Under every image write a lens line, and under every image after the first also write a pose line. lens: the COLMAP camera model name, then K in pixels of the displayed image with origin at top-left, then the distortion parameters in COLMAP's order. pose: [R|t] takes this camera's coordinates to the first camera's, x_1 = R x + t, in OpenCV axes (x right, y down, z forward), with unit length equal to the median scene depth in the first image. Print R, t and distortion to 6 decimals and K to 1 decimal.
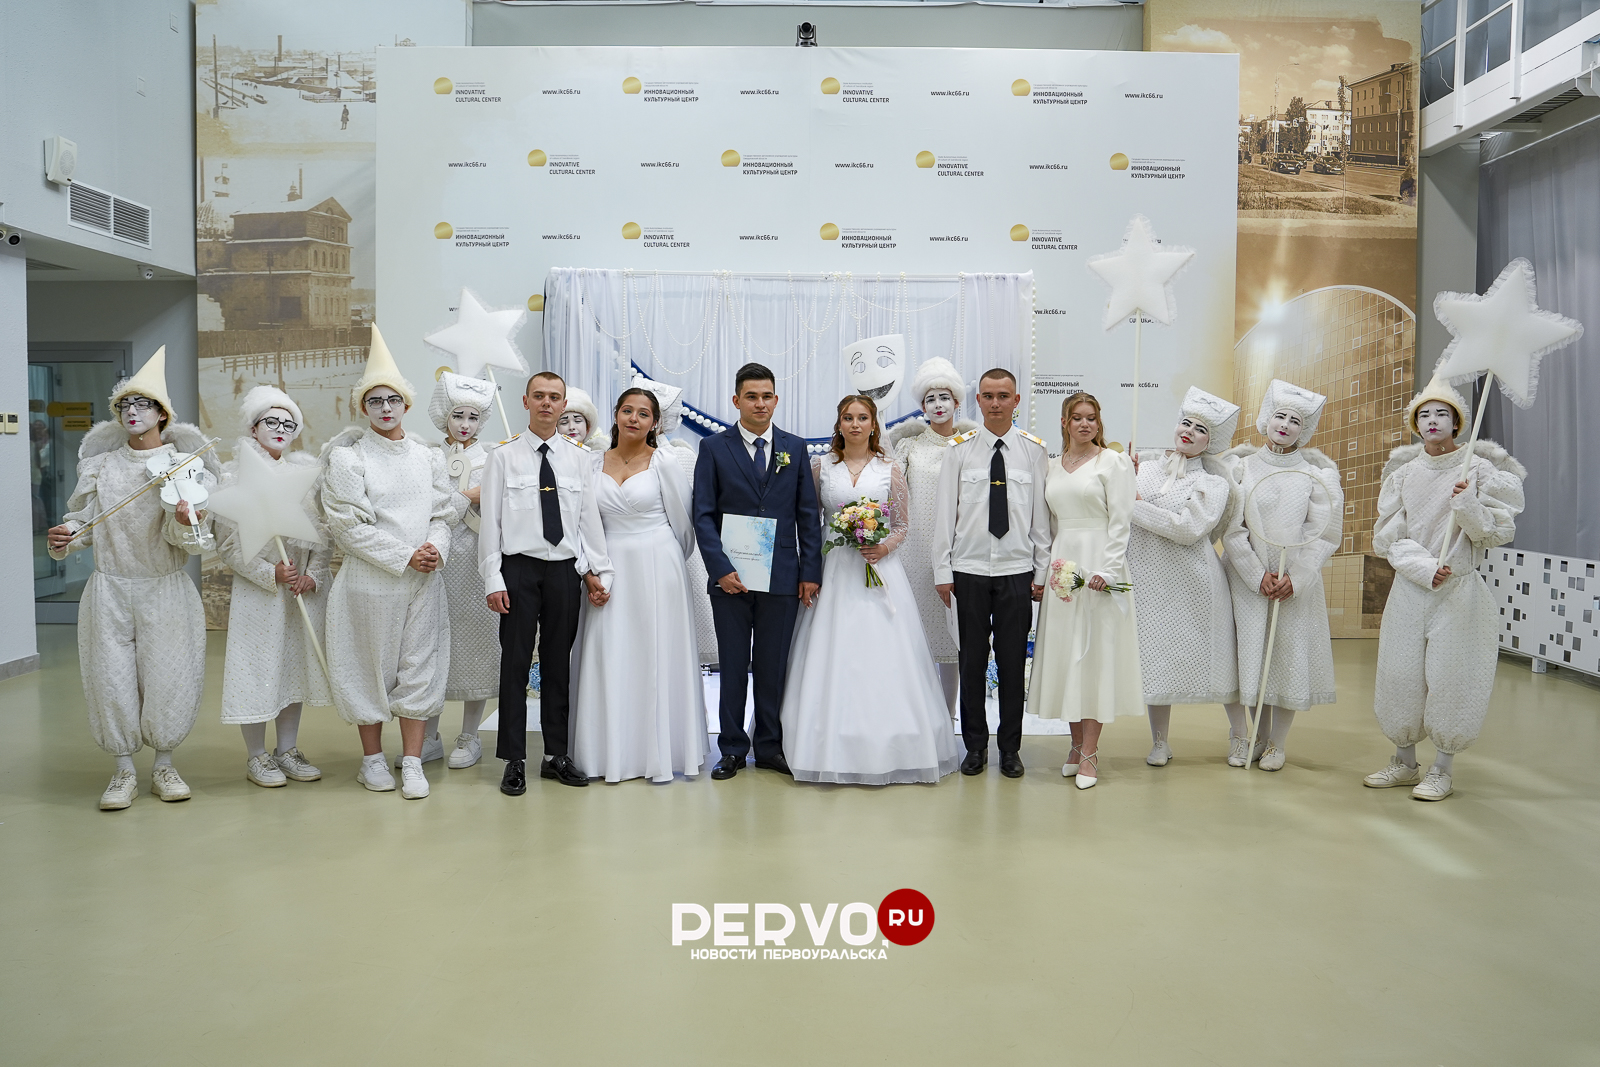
lens RADIAL K [[1310.3, 0, 801.3], [0, 1310.3, 525.5], [0, 0, 1]] dist [-0.064308, 0.001882]
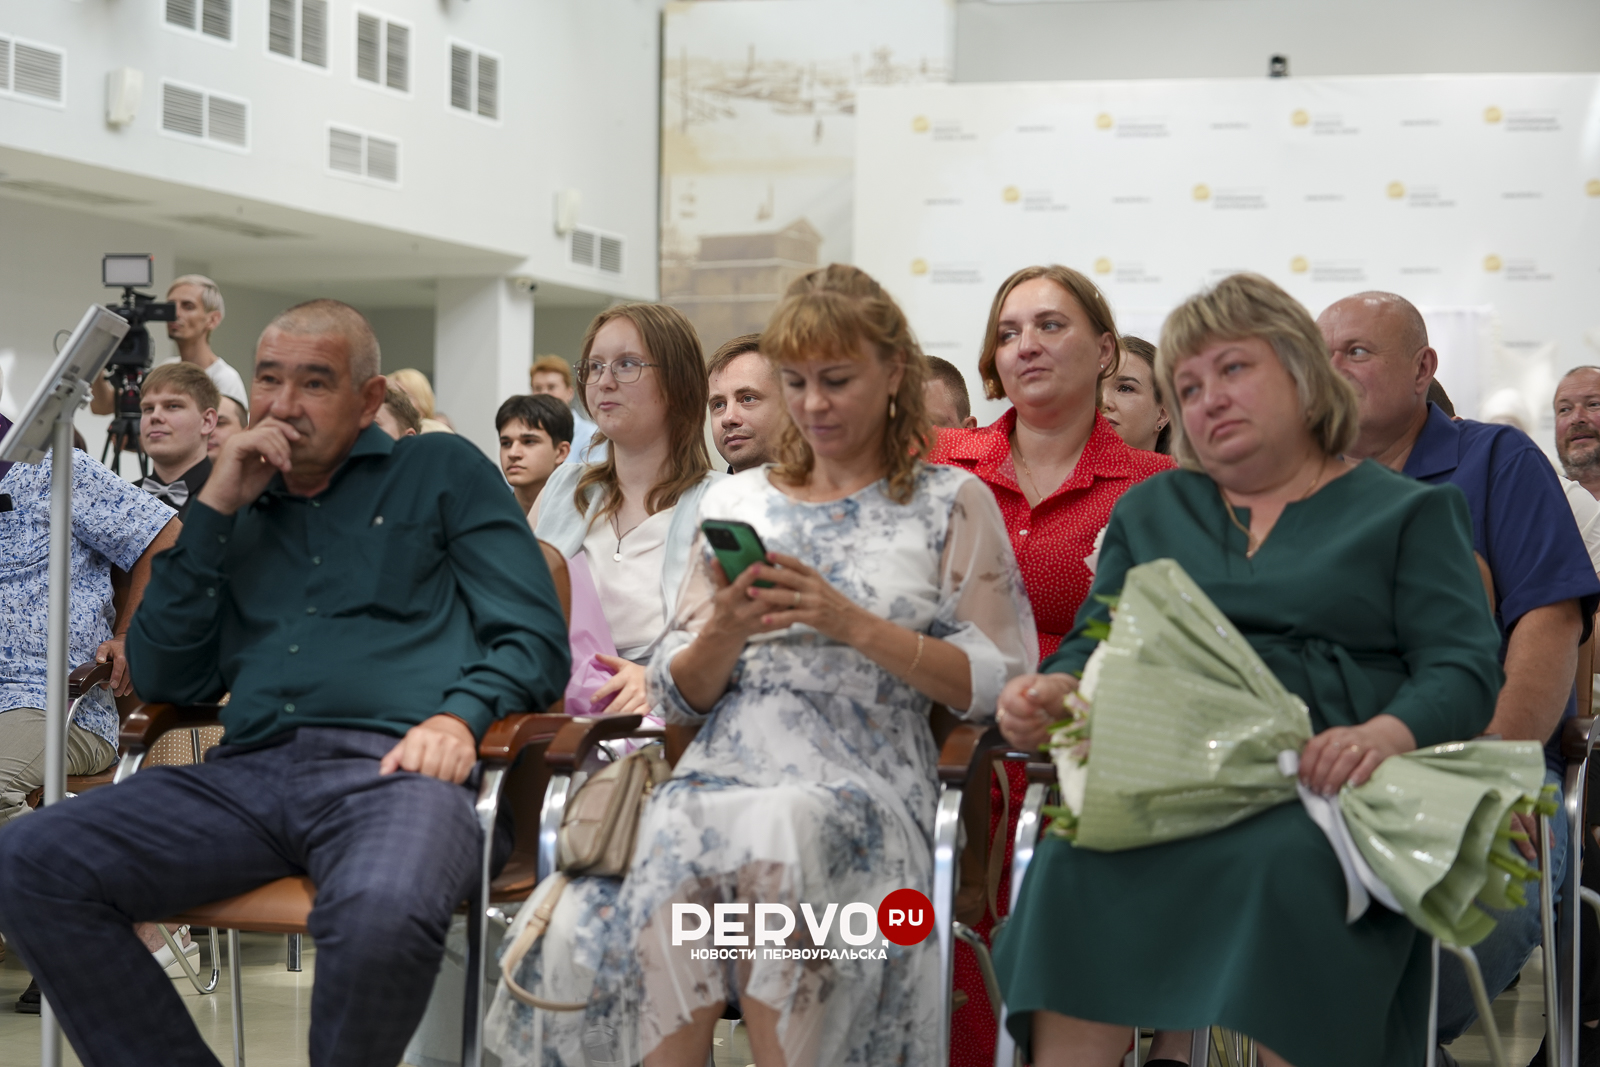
lens RADIAL K [[3691.7, 0, 800.4], [0, 3691.7, 534.1], [0, 0, 1]] dist [-0.103577, 0.000000]
pose [[0.954270, 0.005365, -0.298897, 0.426154], [-0.026659, 0.997383, -0.067211, 0.149933], [0.297754, 0.072105, 0.951916, -1.500541]]
